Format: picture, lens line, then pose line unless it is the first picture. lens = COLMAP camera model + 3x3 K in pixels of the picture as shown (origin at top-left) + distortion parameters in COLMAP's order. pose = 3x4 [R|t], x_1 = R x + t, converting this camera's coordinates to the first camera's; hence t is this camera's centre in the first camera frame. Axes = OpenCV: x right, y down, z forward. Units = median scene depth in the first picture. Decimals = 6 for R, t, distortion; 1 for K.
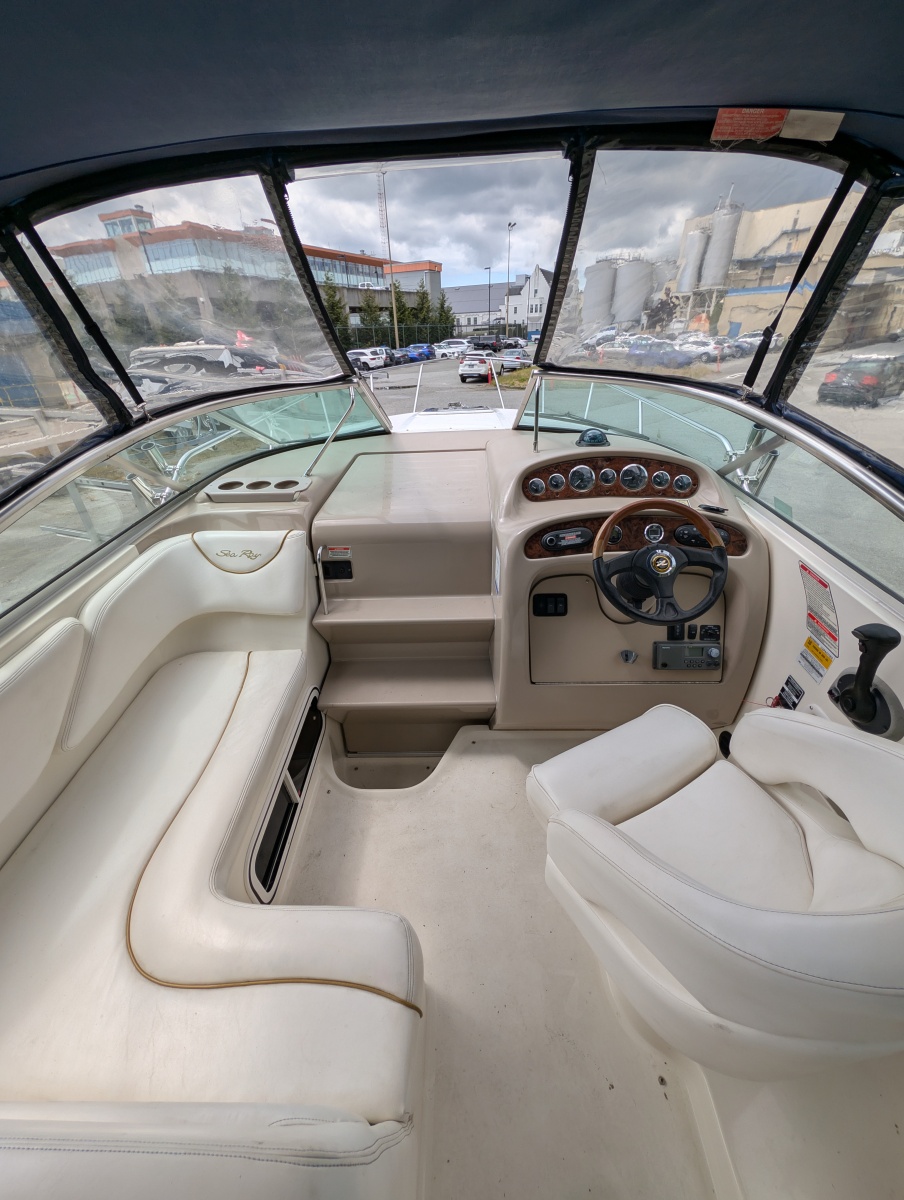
lens RADIAL K [[457.5, 0, 451.0], [0, 457.5, 599.6], [0, 0, 1]] dist [0.001814, 0.000587]
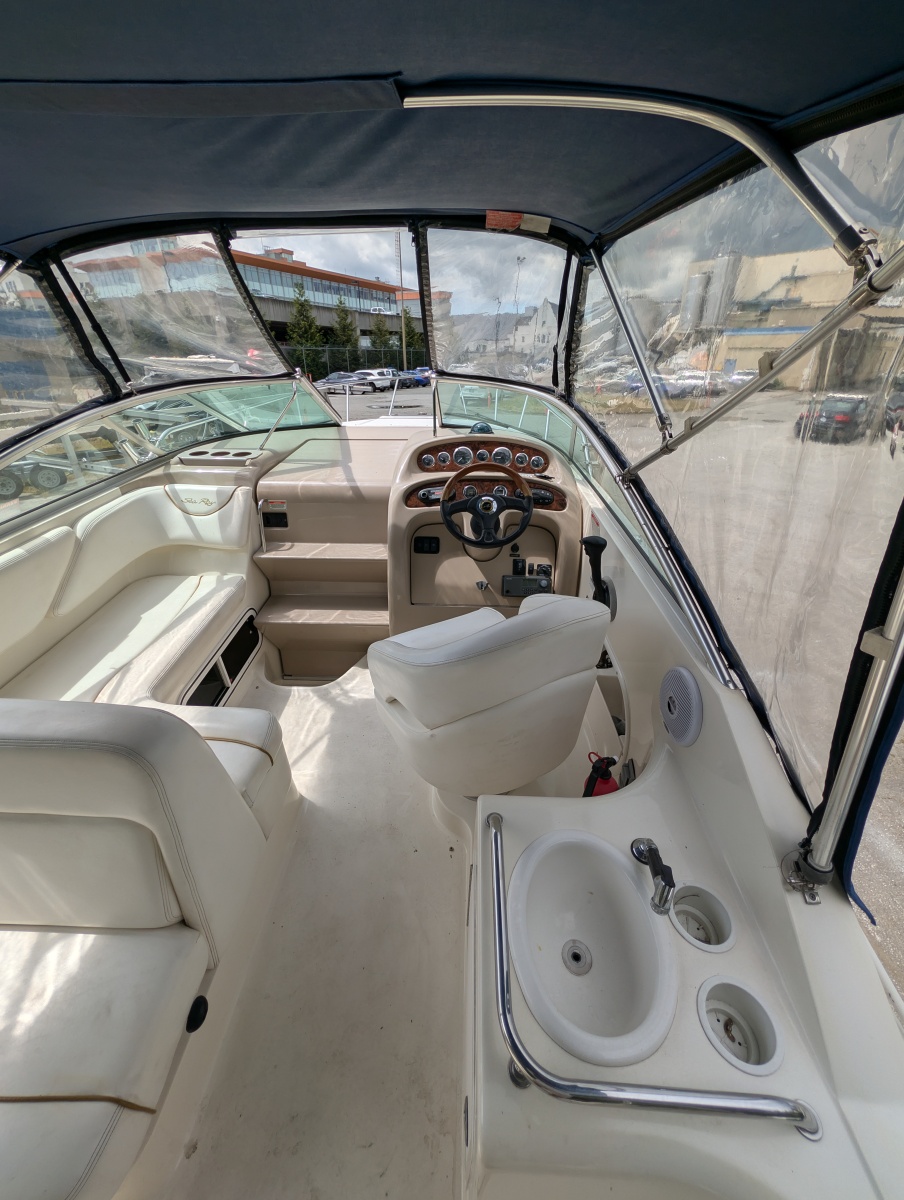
lens RADIAL K [[457.5, 0, 453.0], [0, 457.5, 600.0], [0, 0, 1]] dist [0.001814, 0.000587]
pose [[0.999159, 0.040960, 0.001809, 0.270696], [-0.040845, 0.998256, -0.042611, 0.205370], [-0.003551, 0.042502, 0.999090, -0.300149]]
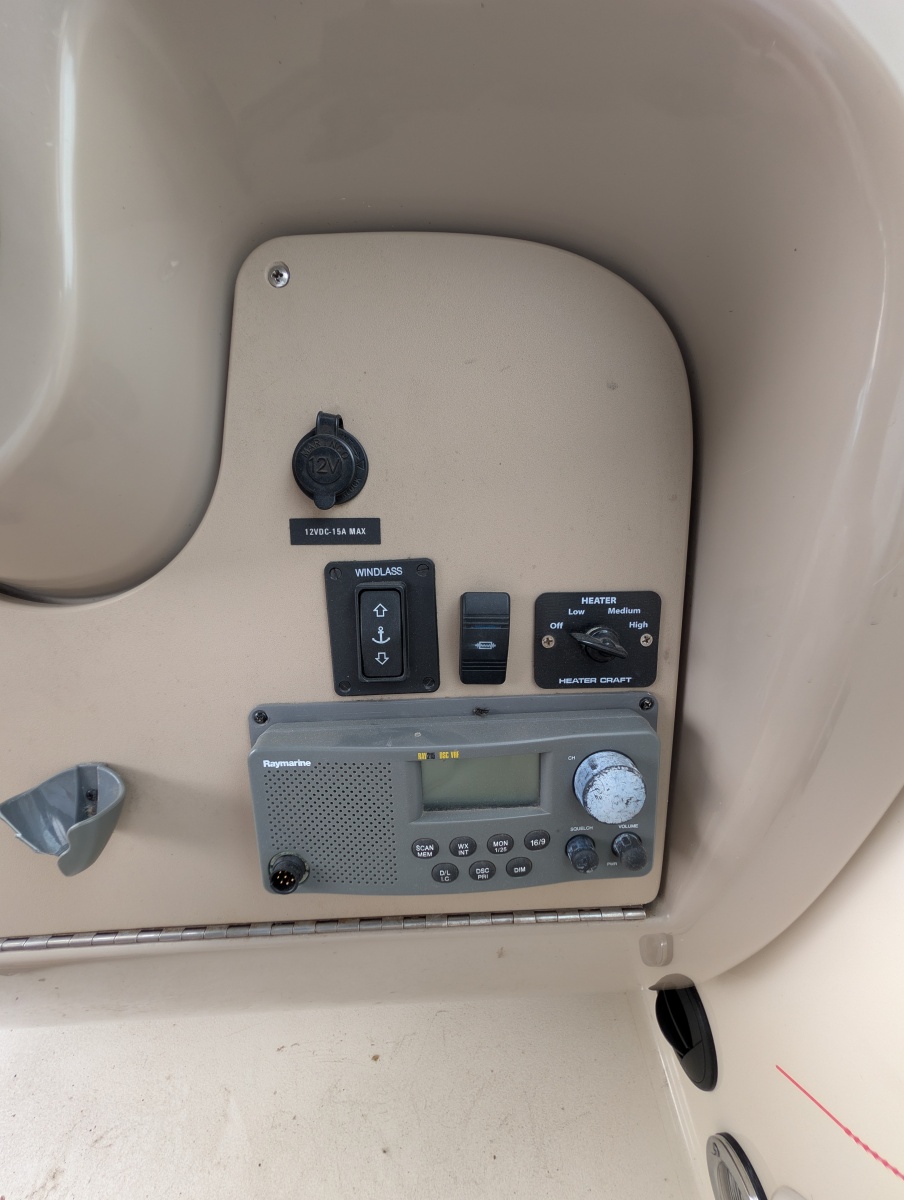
lens RADIAL K [[457.5, 0, 460.9], [0, 457.5, 600.8], [0, 0, 1]] dist [0.001814, 0.000587]
pose [[0.994352, -0.025252, 0.103083, 0.454517], [0.013883, 0.993885, 0.109548, 0.037207], [-0.105219, -0.107498, 0.988622, 0.768754]]
